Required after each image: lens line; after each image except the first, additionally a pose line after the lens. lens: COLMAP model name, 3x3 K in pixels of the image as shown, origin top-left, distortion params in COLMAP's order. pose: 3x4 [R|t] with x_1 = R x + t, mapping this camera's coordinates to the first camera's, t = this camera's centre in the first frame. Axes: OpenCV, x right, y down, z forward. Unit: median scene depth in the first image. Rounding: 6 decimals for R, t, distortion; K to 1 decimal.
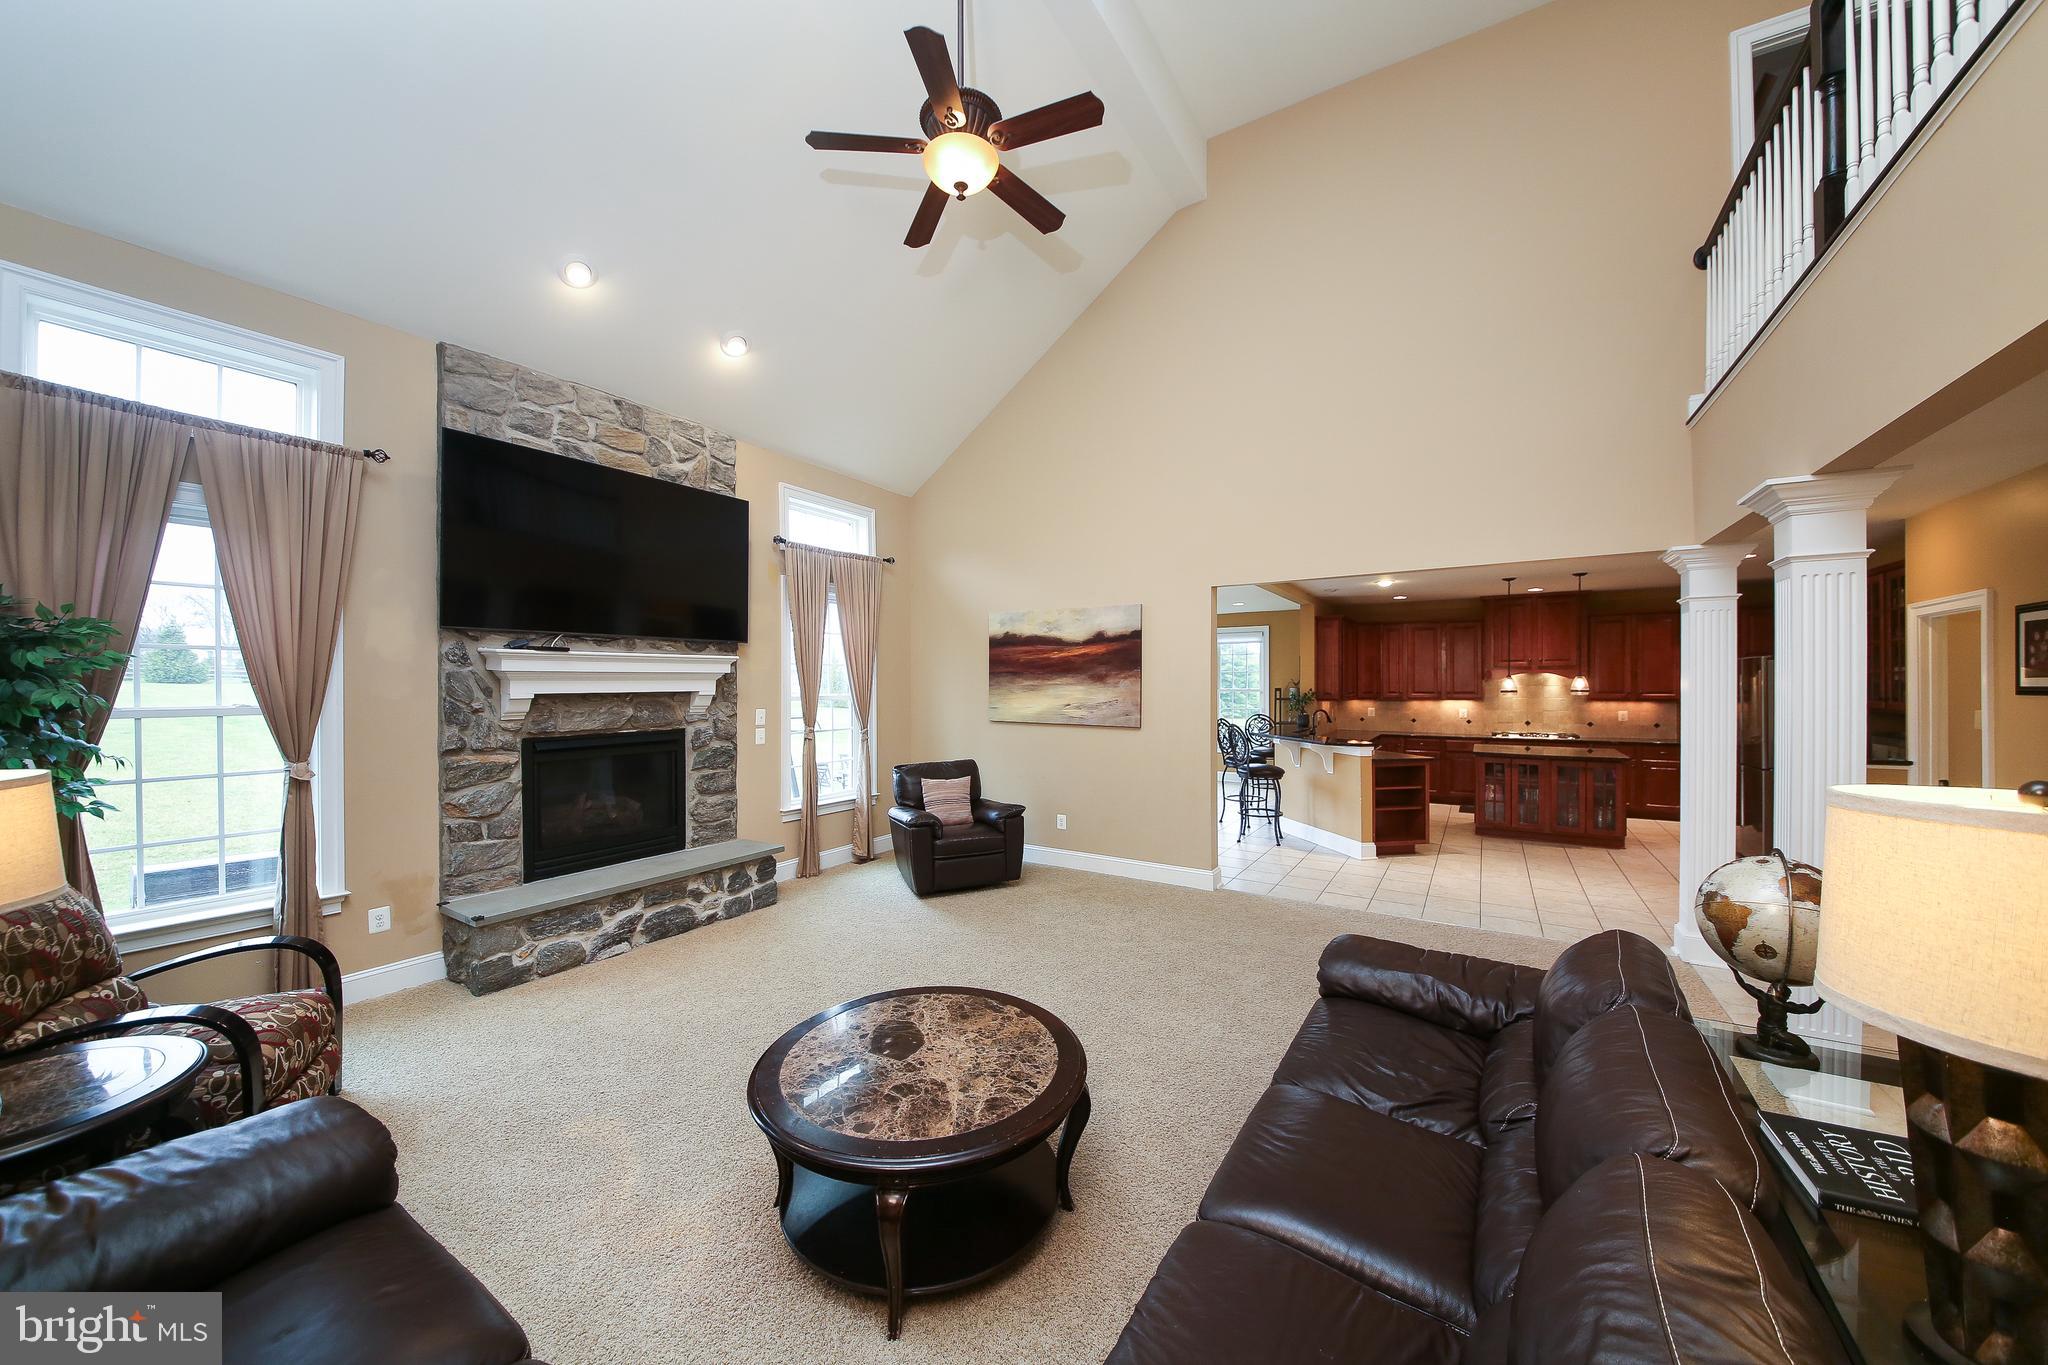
lens RADIAL K [[702.9, 0, 1083.0], [0, 702.9, 688.8], [0, 0, 1]] dist [0.000801, -0.000003]
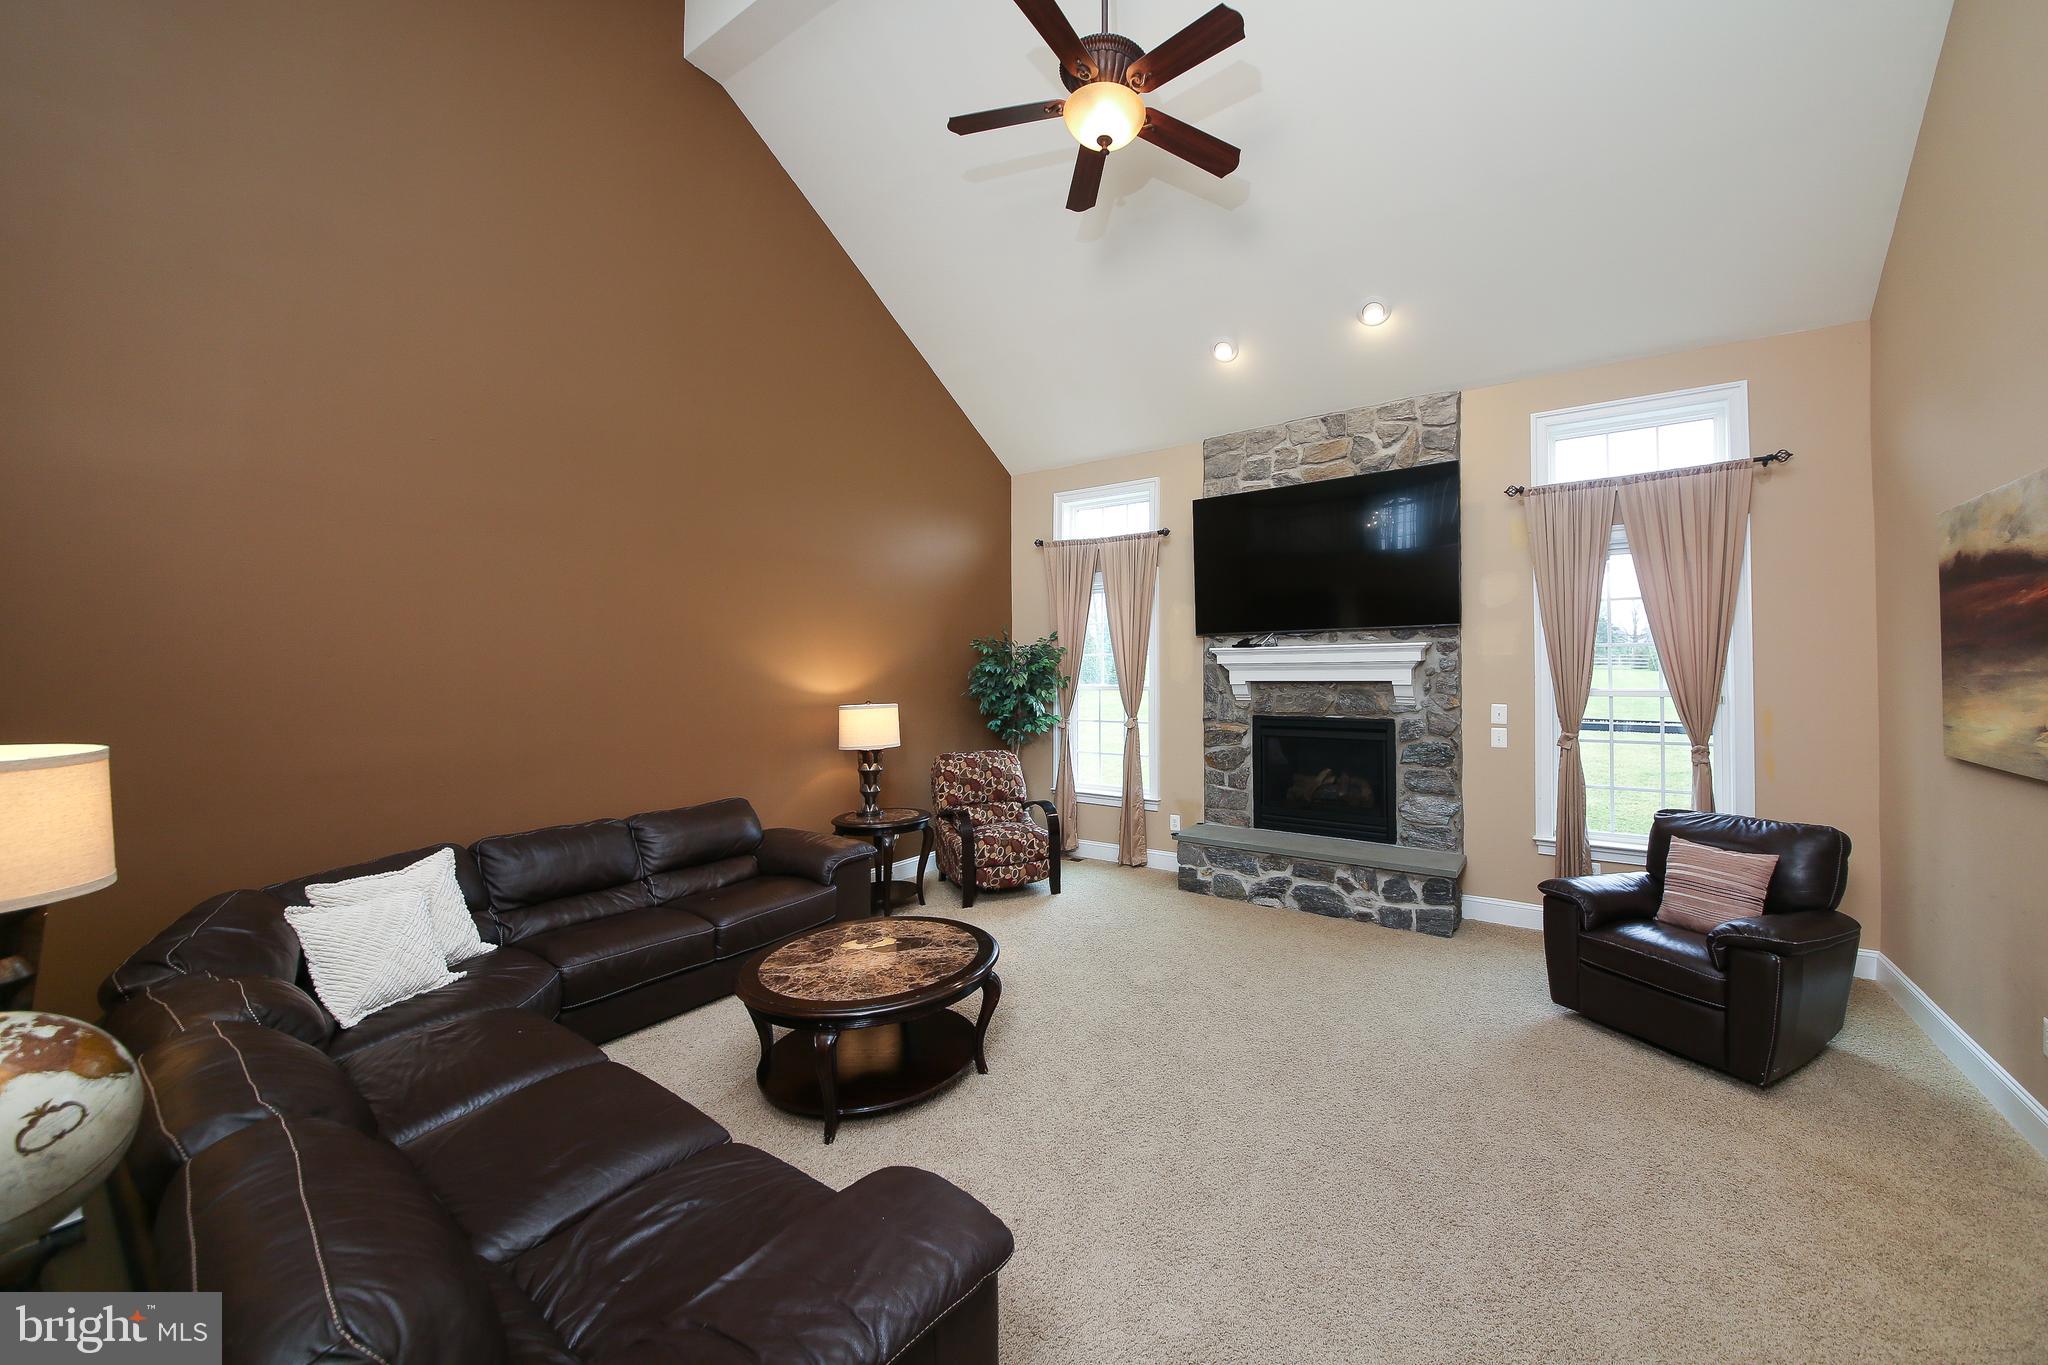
lens RADIAL K [[707.9, 0, 1031.9], [0, 707.9, 661.2], [0, 0, 1]] dist [0.020622, -0.000024]
pose [[-0.067653, -0.014547, -0.997603, 0.511679], [-0.004779, 0.999887, -0.014257, -0.007748], [0.997697, 0.003803, -0.067715, 0.647645]]
